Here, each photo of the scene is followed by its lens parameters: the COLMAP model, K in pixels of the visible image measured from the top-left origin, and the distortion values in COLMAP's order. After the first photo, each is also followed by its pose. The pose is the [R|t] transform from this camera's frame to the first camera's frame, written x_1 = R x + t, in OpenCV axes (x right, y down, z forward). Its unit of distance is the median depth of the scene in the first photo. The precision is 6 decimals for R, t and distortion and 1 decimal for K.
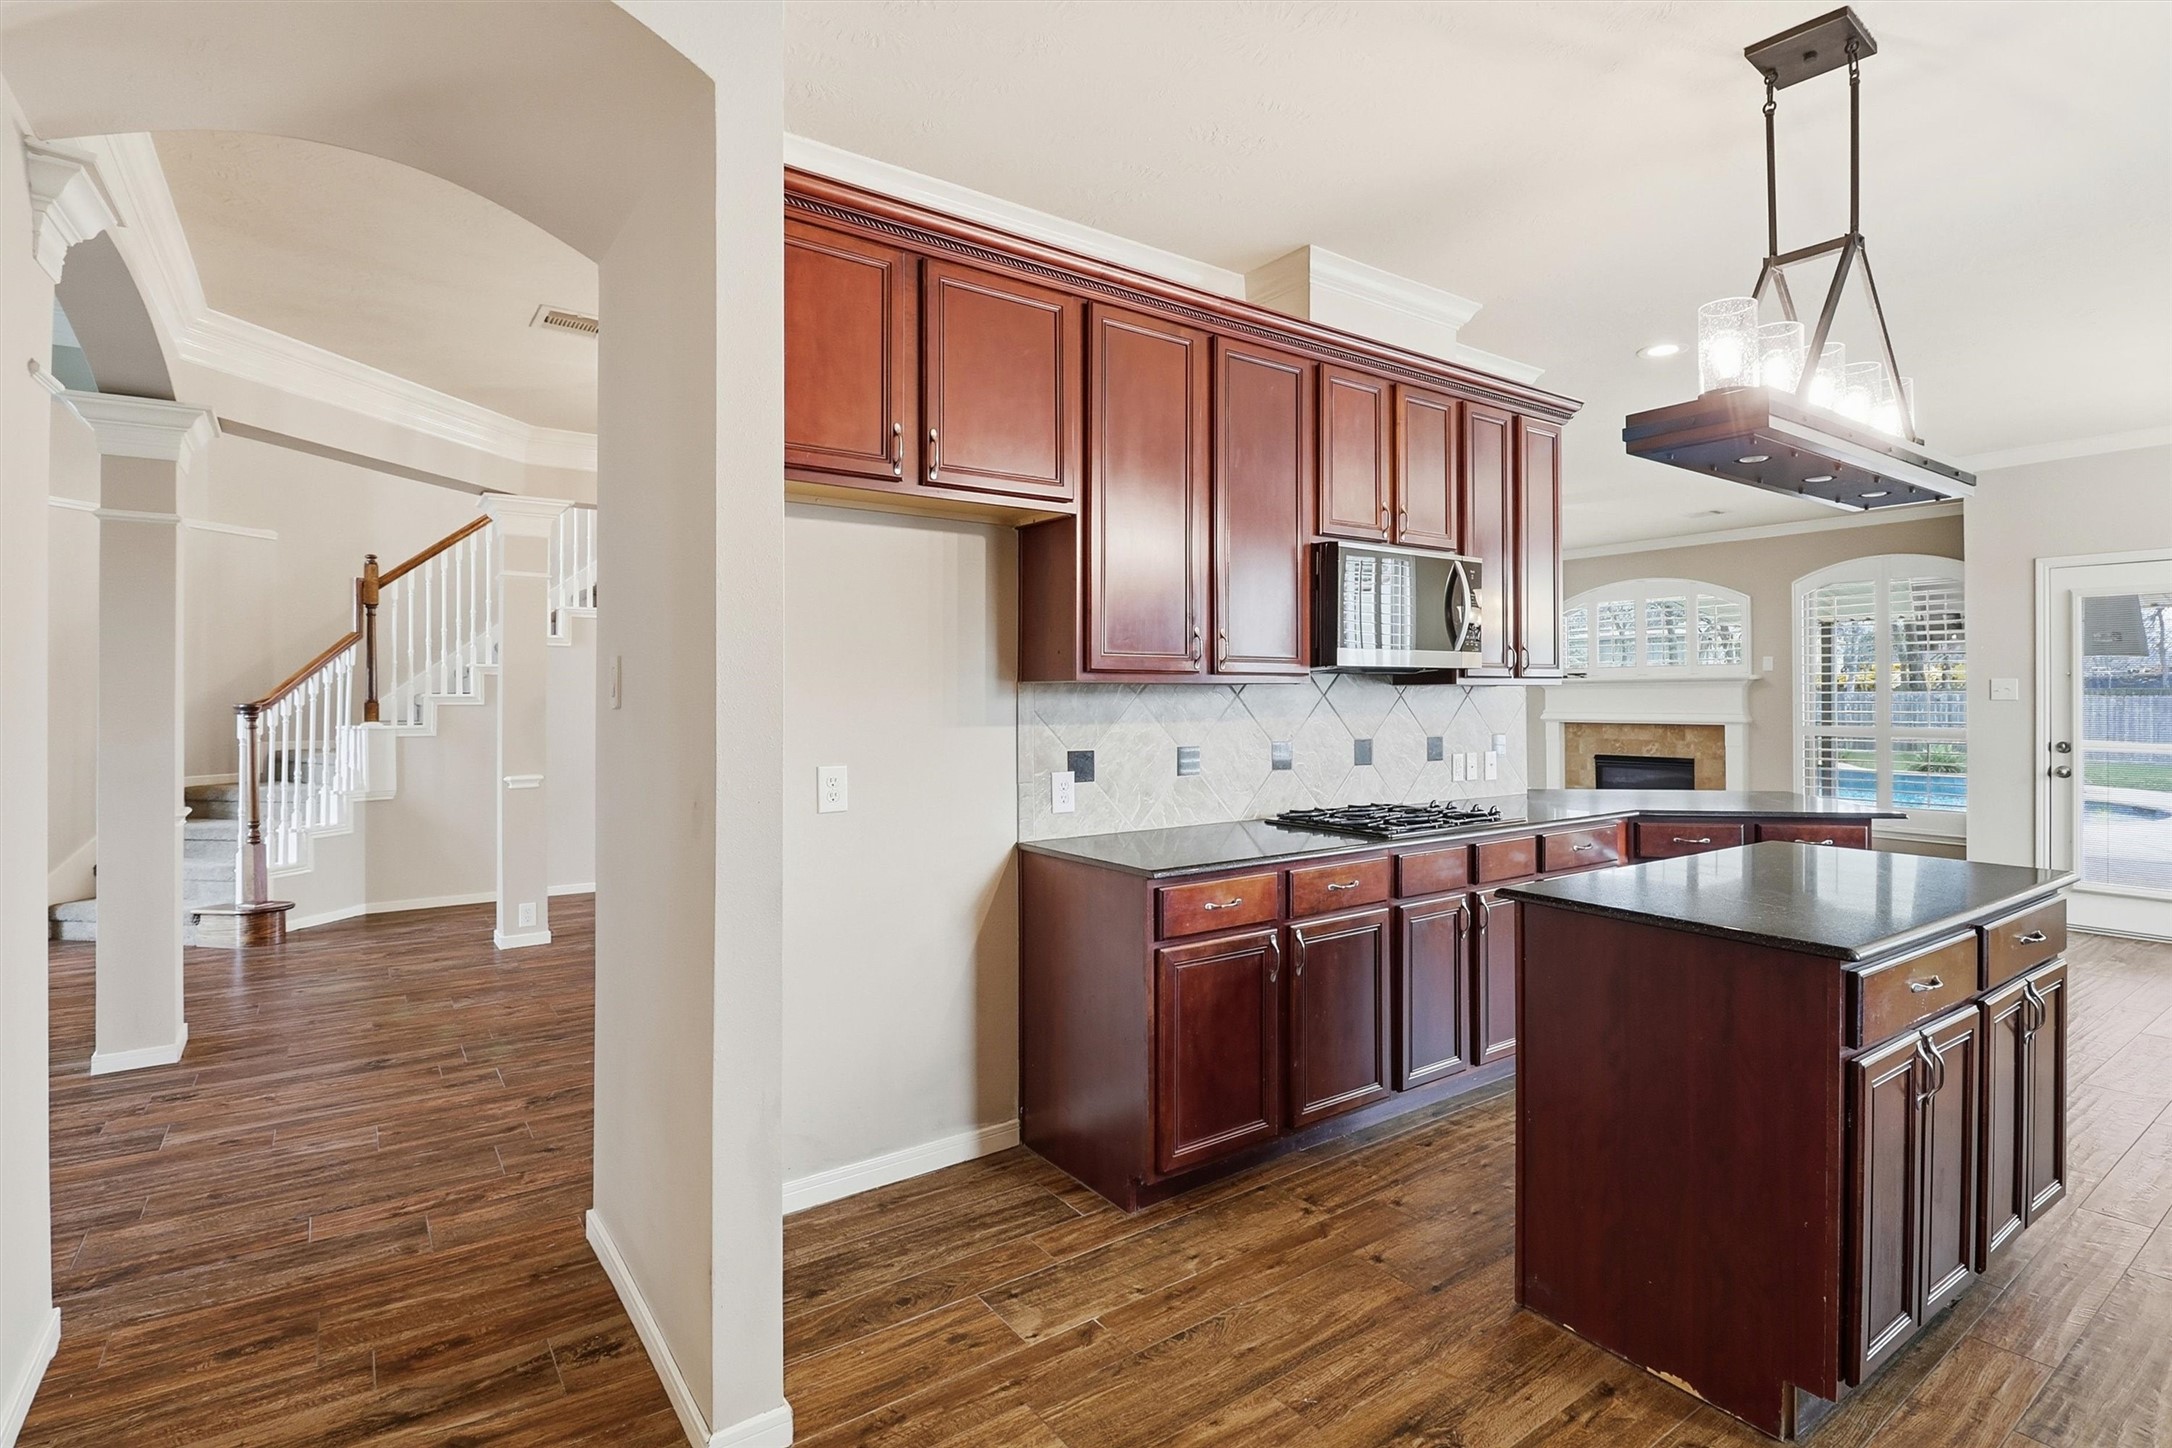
lens RADIAL K [[1057.1, 0, 1110.8], [0, 1057.1, 697.1], [0, 0, 1]] dist [-0.001087, -0.010821]
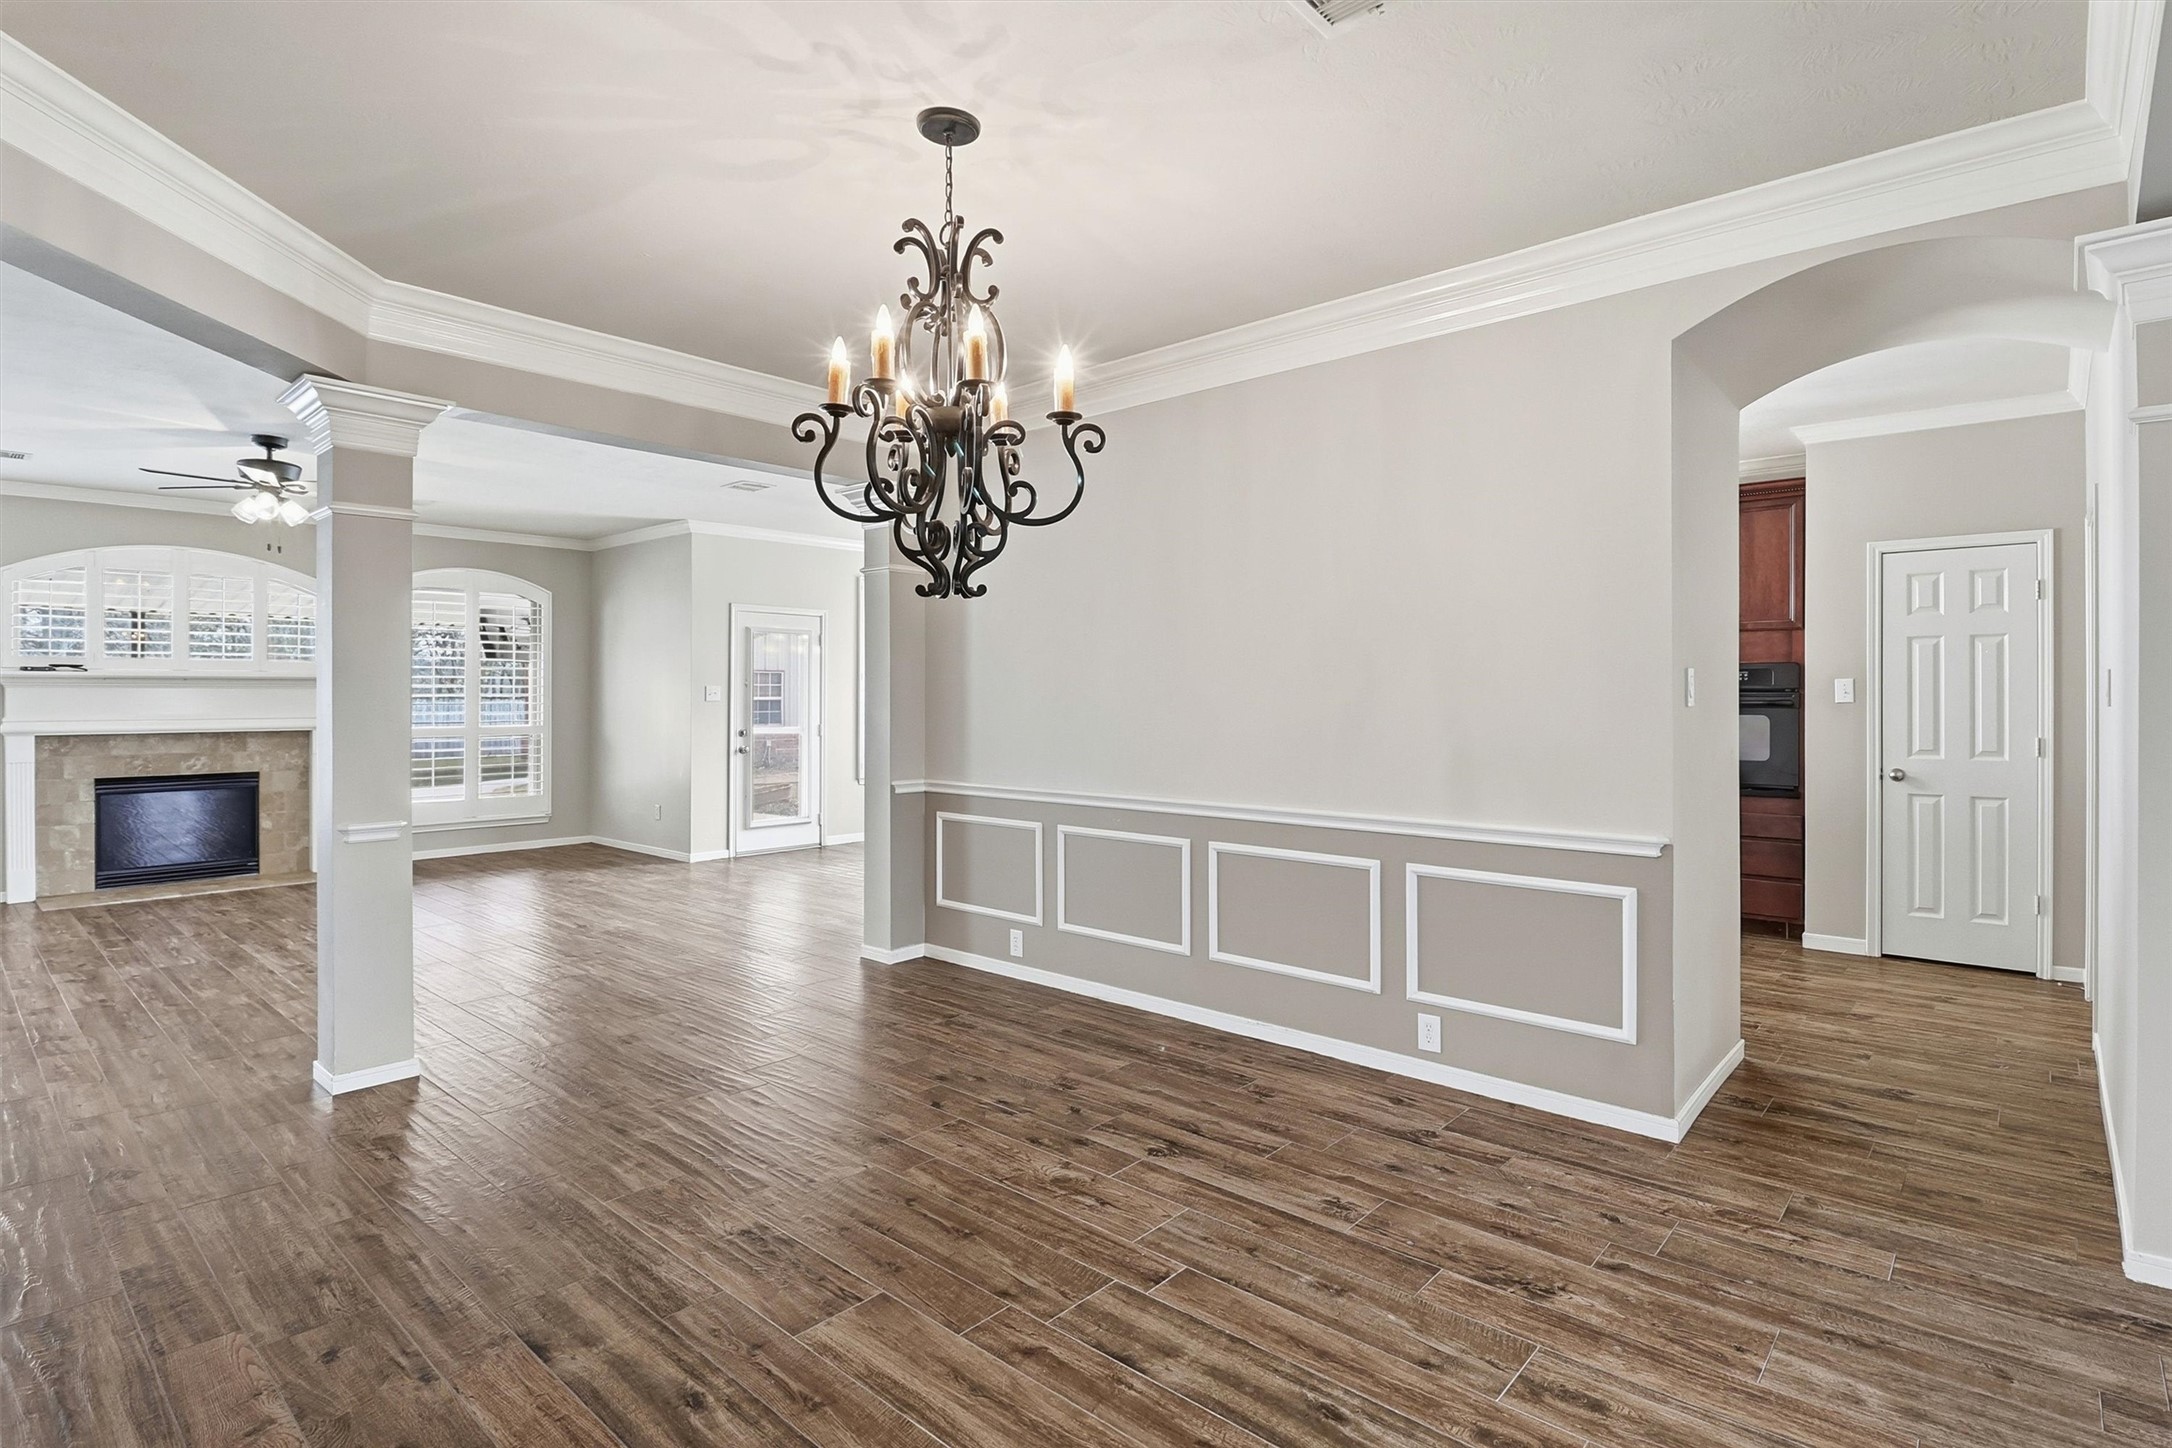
lens RADIAL K [[1057.1, 0, 1110.8], [0, 1057.1, 697.1], [0, 0, 1]] dist [-0.001087, -0.010821]
pose [[-0.217197, 0.002439, 0.976125, -1.127546], [-0.000519, 0.999996, -0.002614, 0.000835], [-0.976128, -0.001075, -0.217195, 1.391476]]
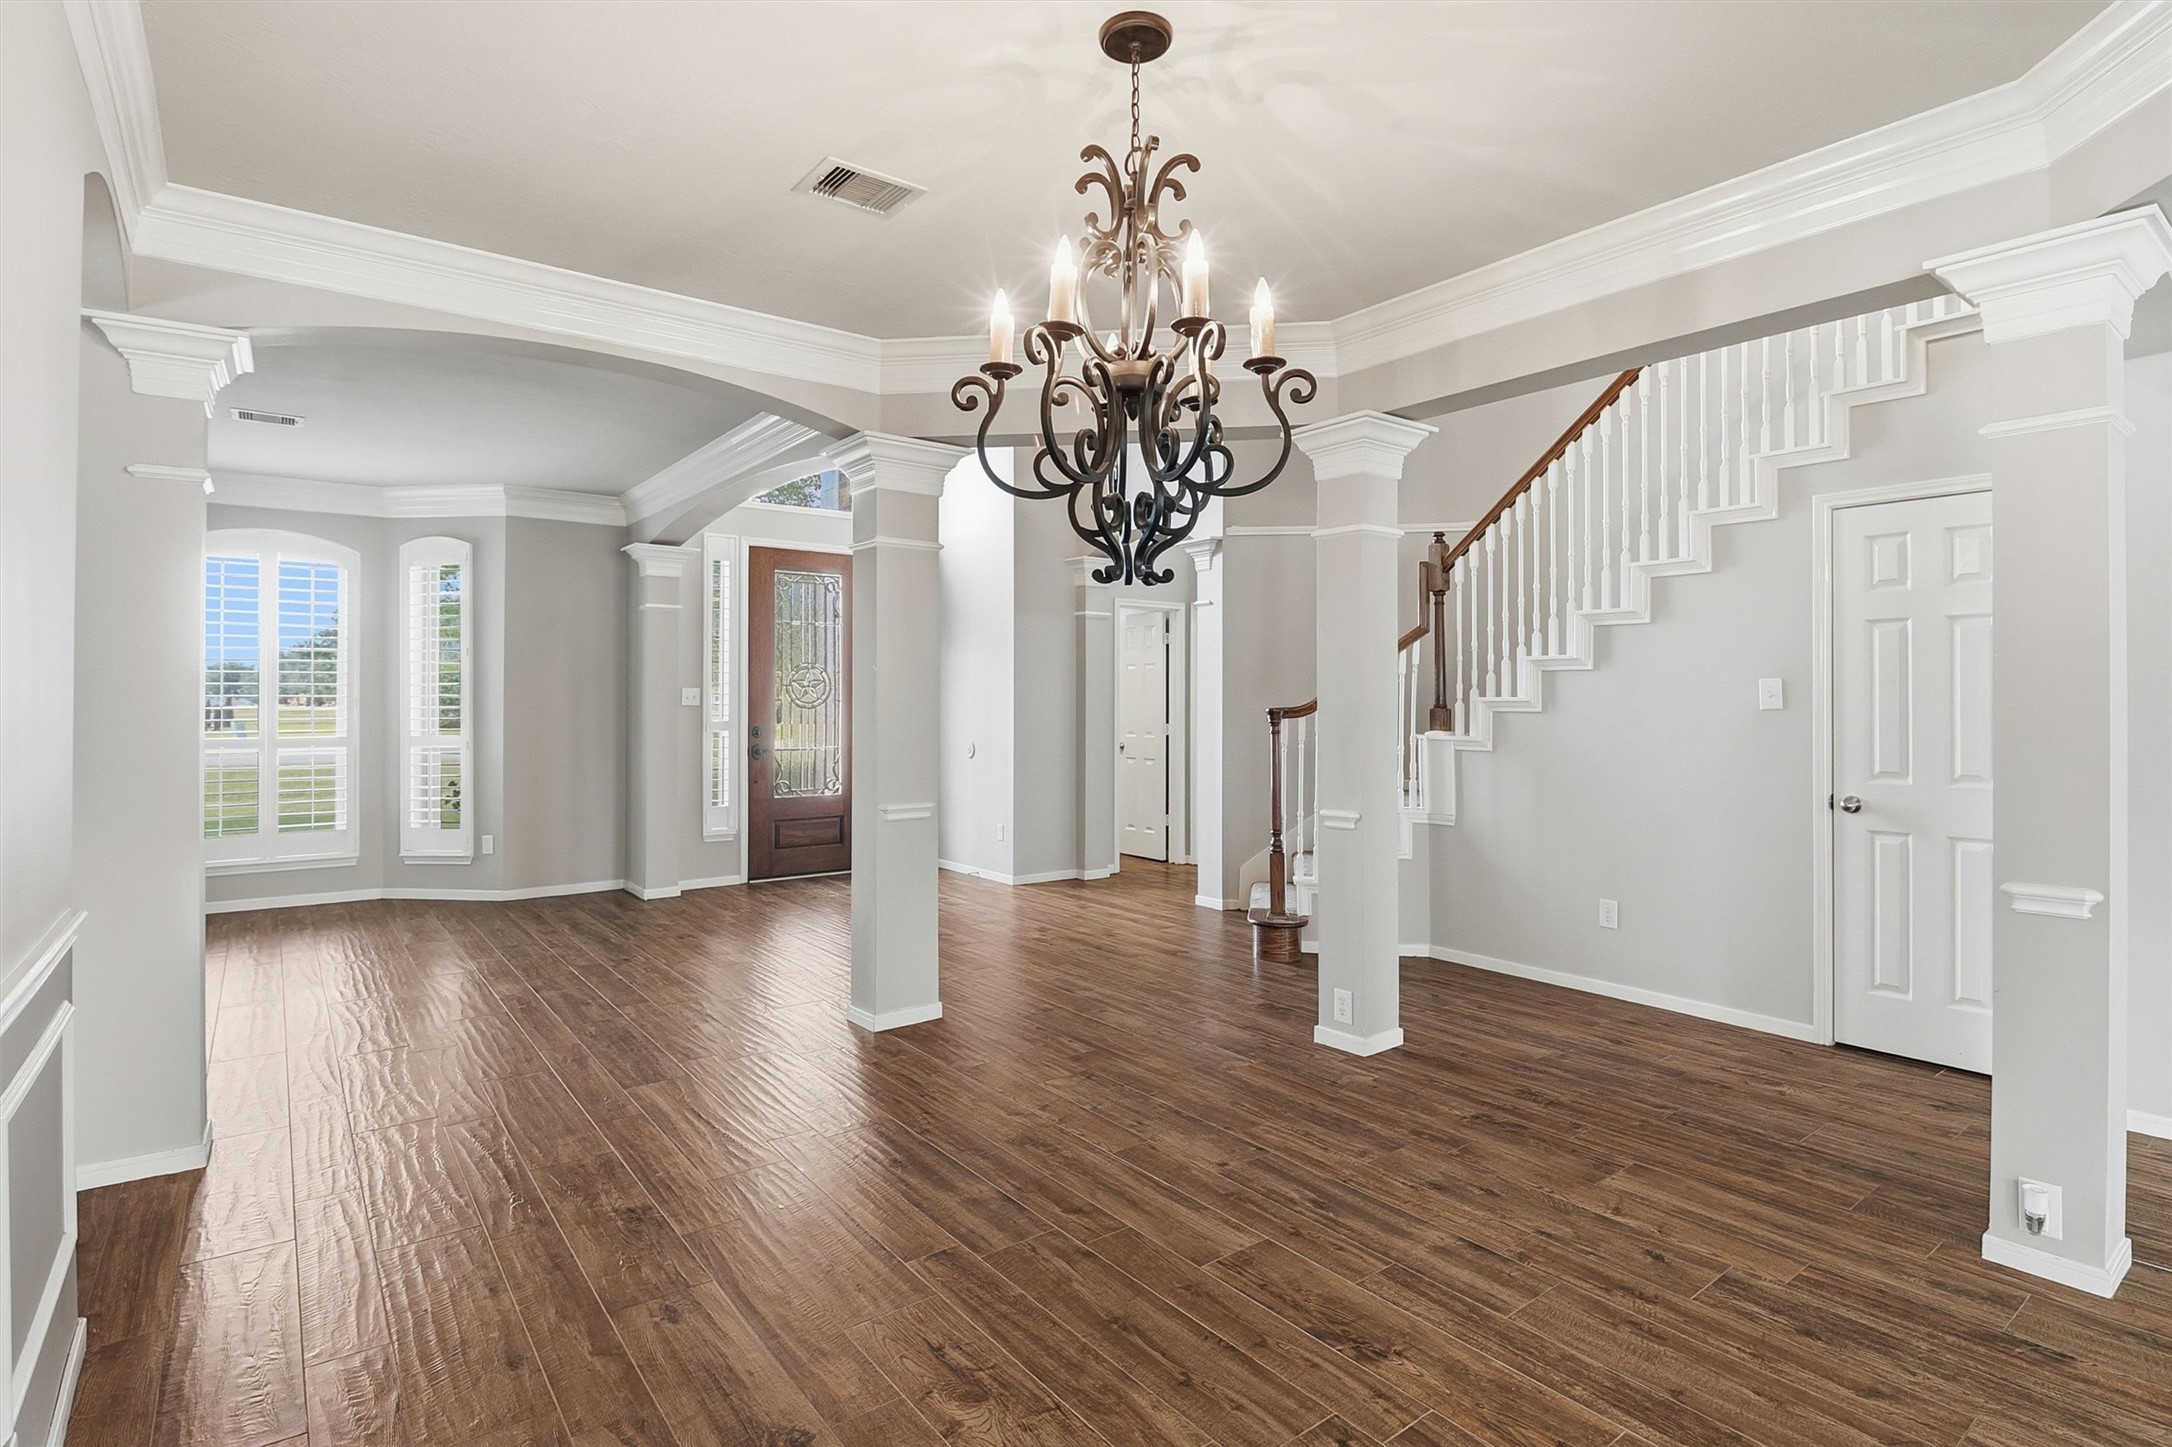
lens RADIAL K [[1084.0, 0, 1130.5], [0, 1084.0, 695.4], [0, 0, 1]] dist [-0.019752, -0.011382]
pose [[0.045705, -0.005530, -0.998940, 0.273384], [0.000827, 0.999985, -0.005498, -0.000272], [0.998955, -0.000575, 0.045709, 1.308386]]
